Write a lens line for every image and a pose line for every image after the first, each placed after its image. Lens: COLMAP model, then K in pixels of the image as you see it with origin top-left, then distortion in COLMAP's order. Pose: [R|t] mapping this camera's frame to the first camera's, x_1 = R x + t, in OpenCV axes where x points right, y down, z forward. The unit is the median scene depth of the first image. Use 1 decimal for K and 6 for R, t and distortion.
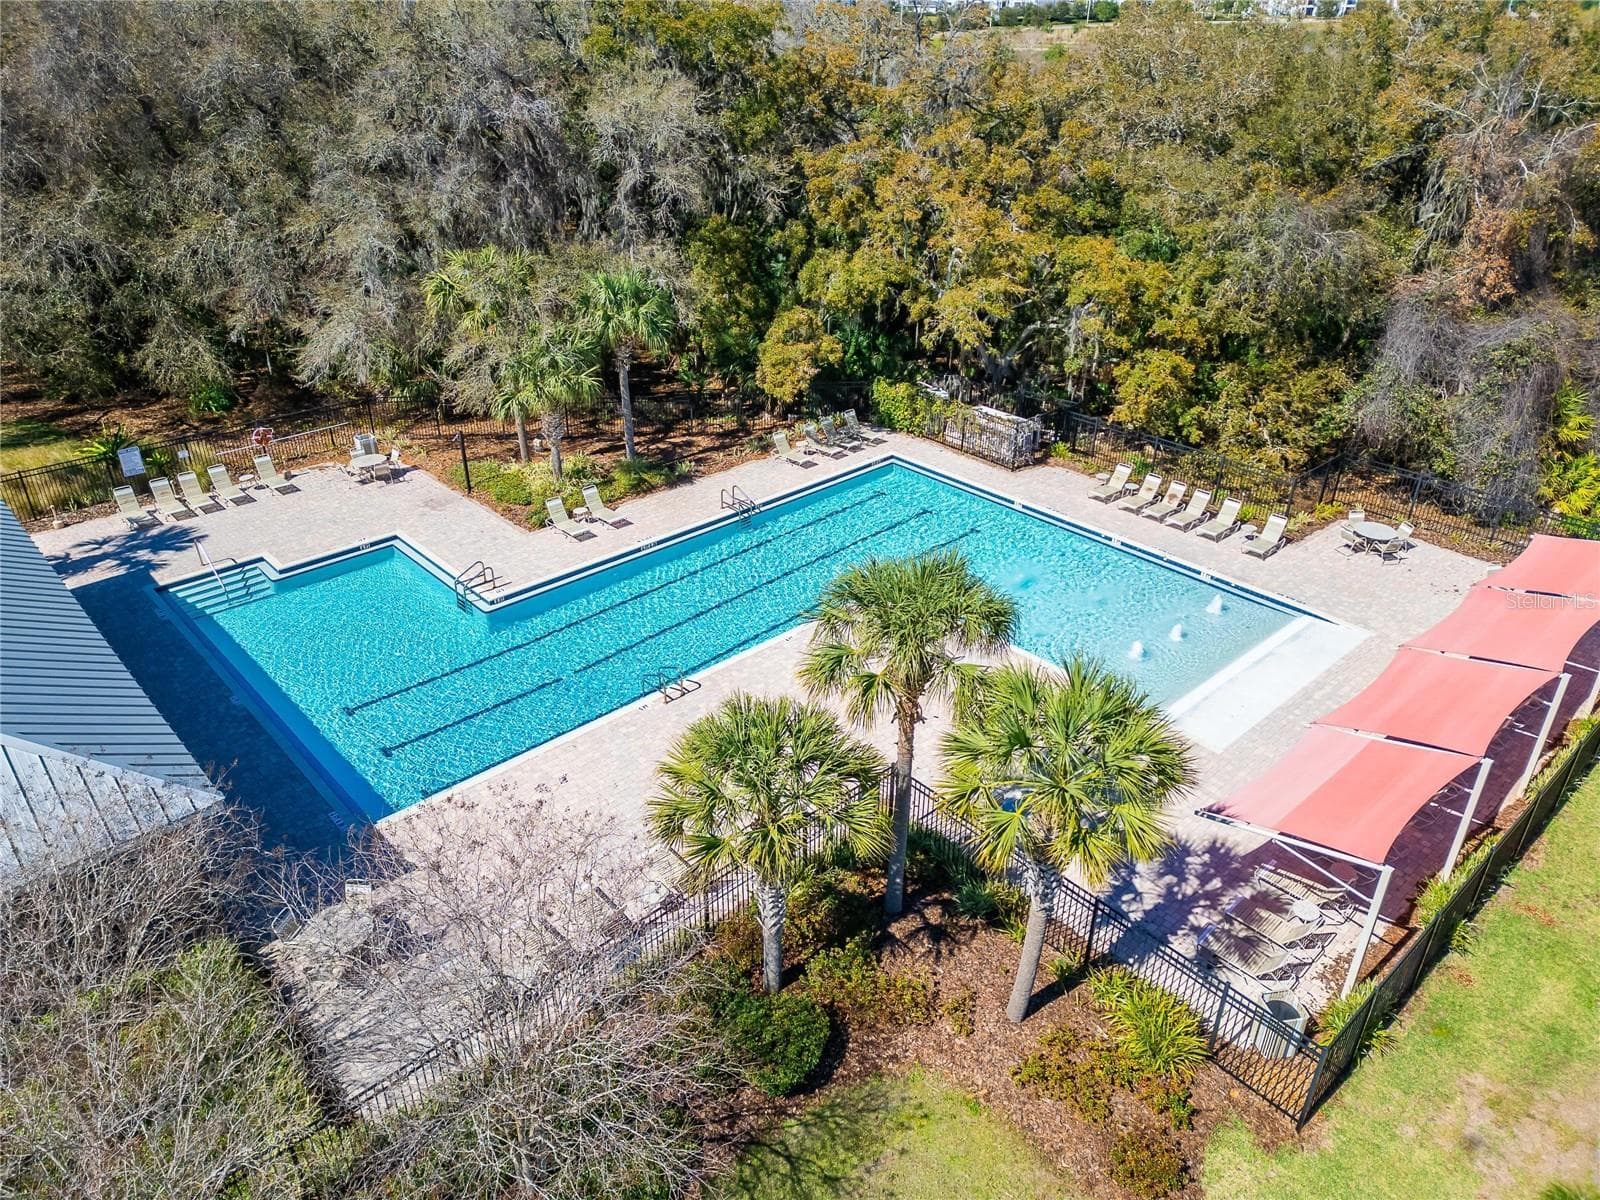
lens RADIAL K [[1156.6, 0, 797.3], [0, 1156.6, 599.6], [0, 0, 1]] dist [0.076721, -0.073824]
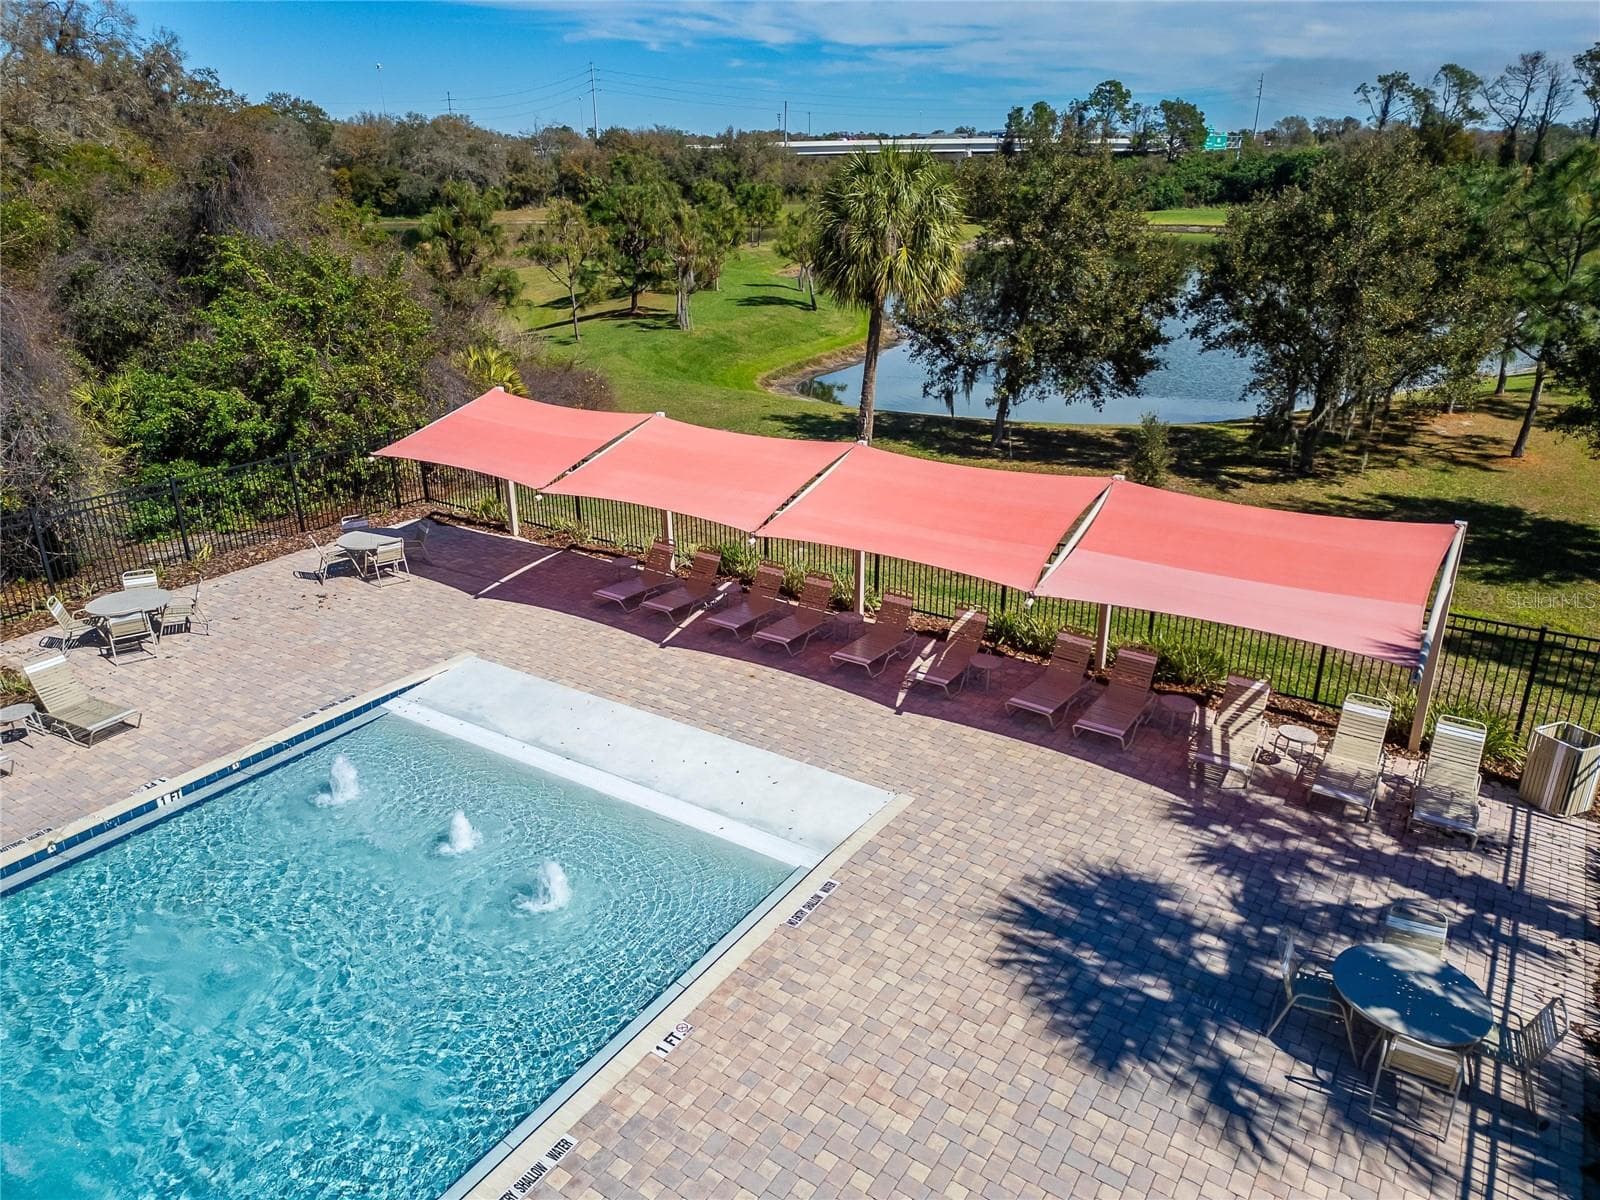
lens RADIAL K [[1156.6, 0, 797.3], [0, 1156.6, 599.6], [0, 0, 1]] dist [0.076721, -0.073824]
pose [[-0.246142, -0.346972, 0.905000, -0.072041], [0.484966, 0.764347, 0.424948, -0.203842], [-0.839179, 0.543492, -0.019868, 1.133297]]
